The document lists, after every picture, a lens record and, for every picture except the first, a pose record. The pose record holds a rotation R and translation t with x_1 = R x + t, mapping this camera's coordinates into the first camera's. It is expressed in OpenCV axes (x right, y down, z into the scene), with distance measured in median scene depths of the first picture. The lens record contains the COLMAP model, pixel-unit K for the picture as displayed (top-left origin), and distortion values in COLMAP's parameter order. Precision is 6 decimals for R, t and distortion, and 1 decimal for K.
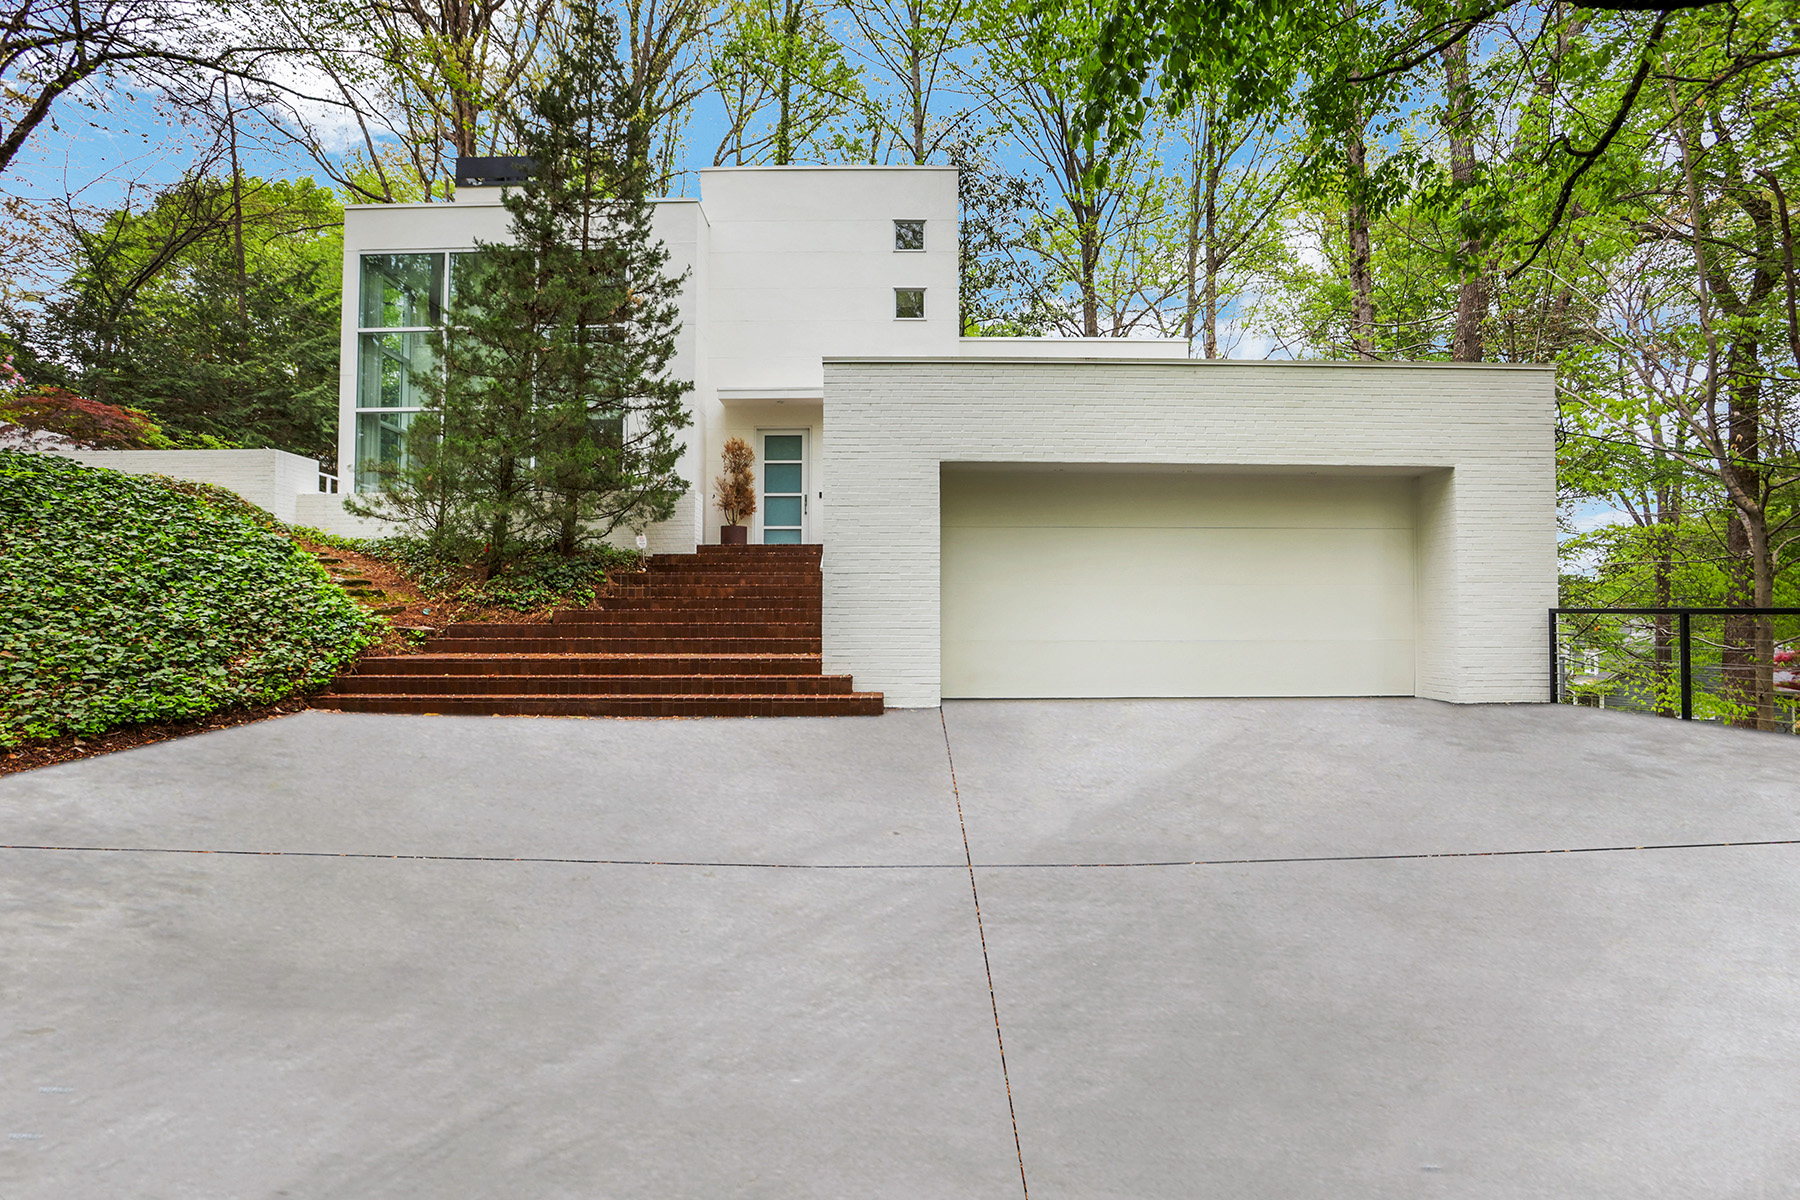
lens RADIAL K [[861.9, 0, 900.0], [0, 861.9, 600.0], [0, 0, 1]] dist [-0.028568, -0.000082]
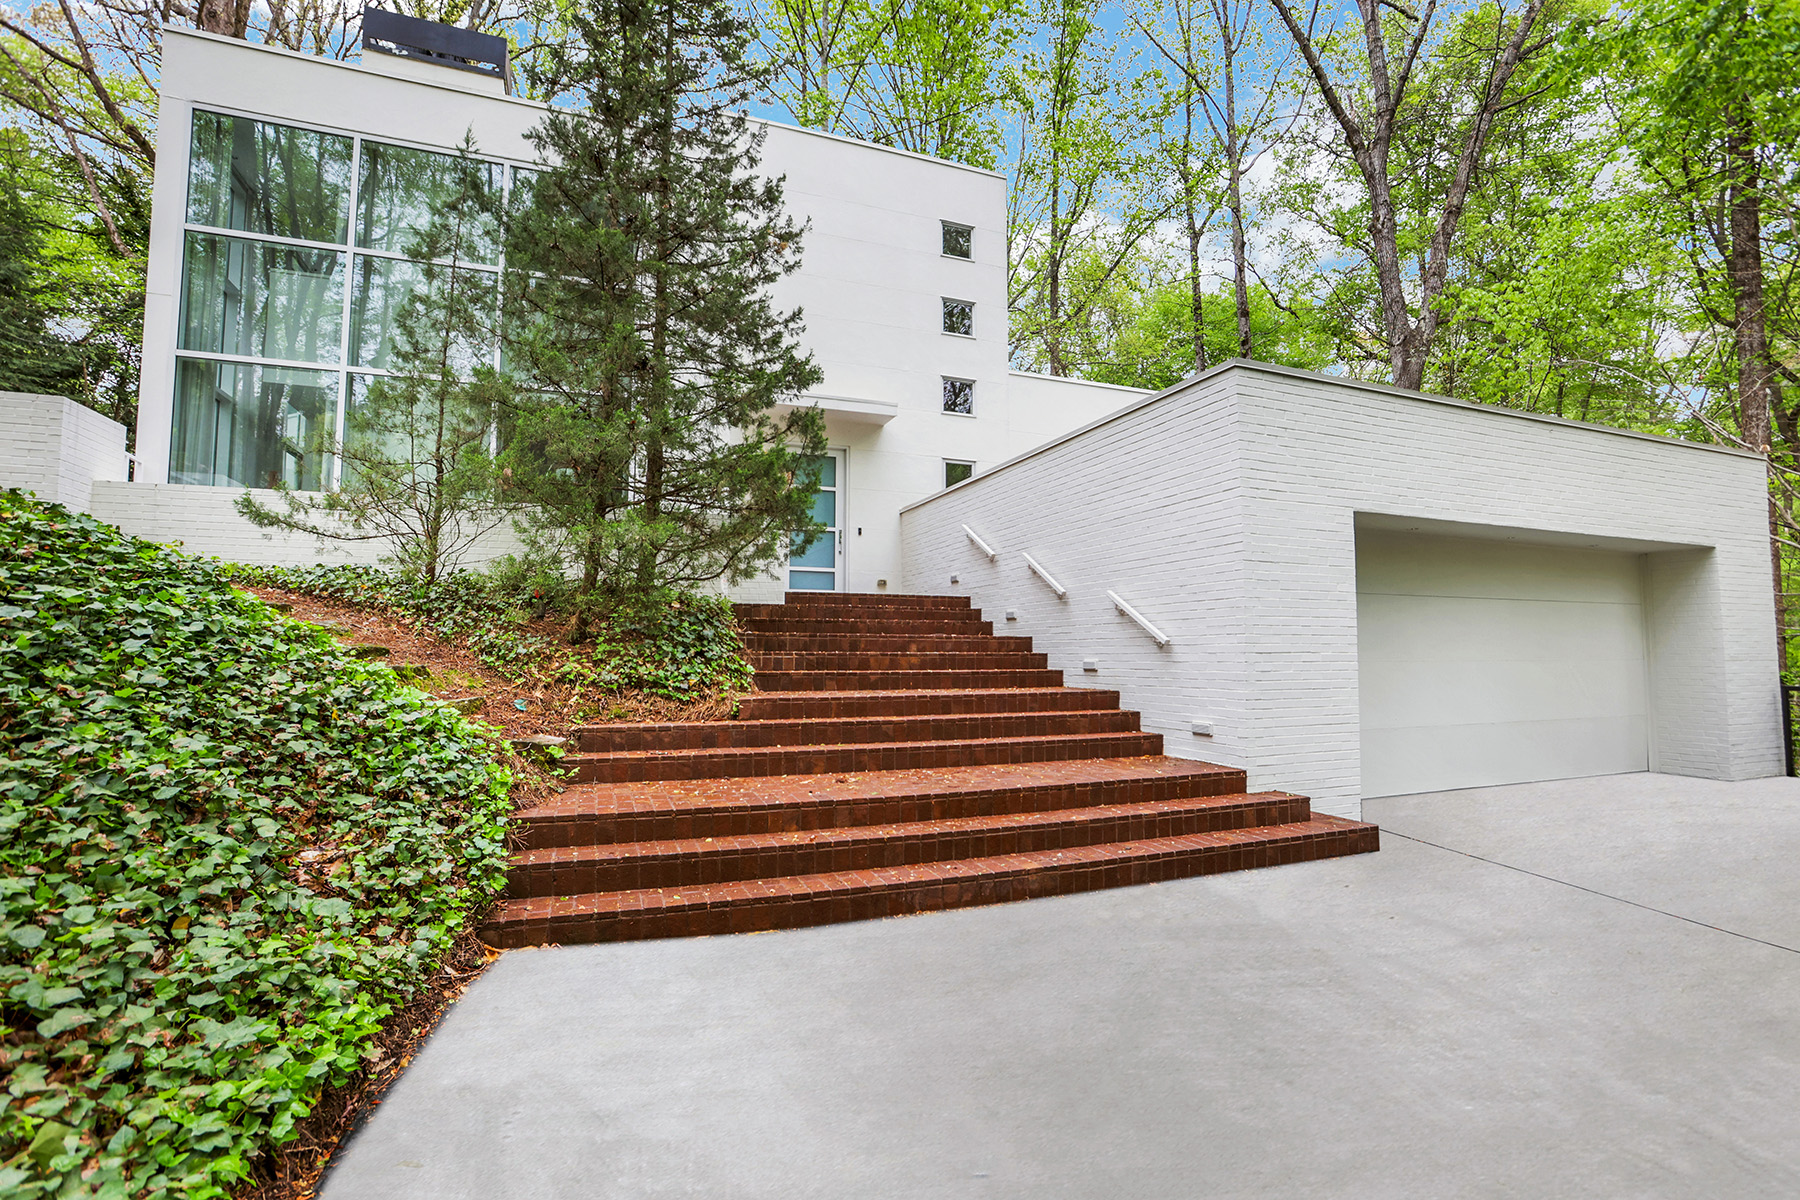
lens RADIAL K [[817.7, 0, 900.0], [0, 817.7, 600.0], [0, 0, 1]] dist [-0.001560, 0.000023]
pose [[0.924625, 0.023588, 0.380147, -0.621954], [-0.009018, 0.999156, -0.040063, -0.045073], [-0.380771, 0.033615, 0.924058, 0.467673]]
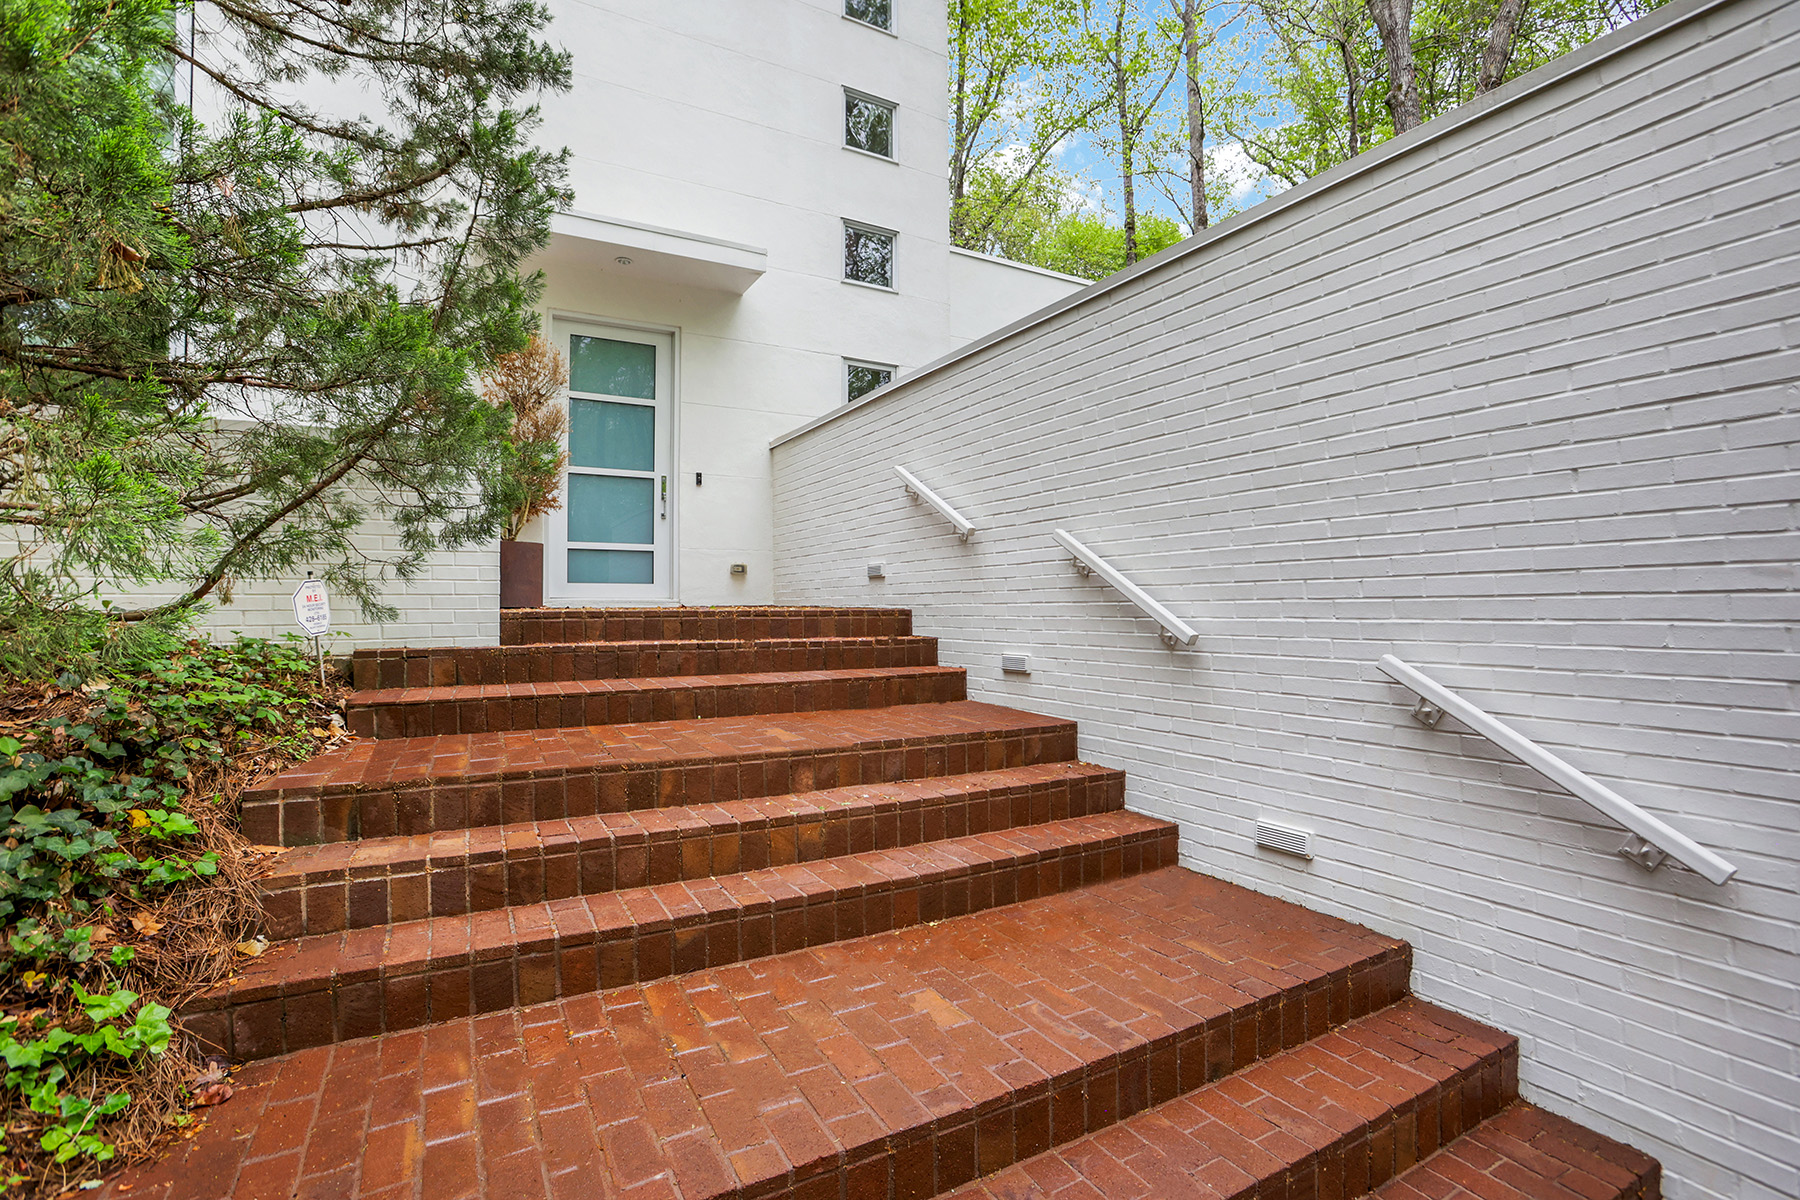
lens RADIAL K [[817.7, 0, 900.0], [0, 817.7, 600.0], [0, 0, 1]] dist [-0.001560, 0.000023]
pose [[0.849270, 0.009002, 0.527883, -0.414618], [-0.016157, 0.999829, 0.008944, -0.106010], [-0.527712, -0.016125, 0.849270, 0.981164]]
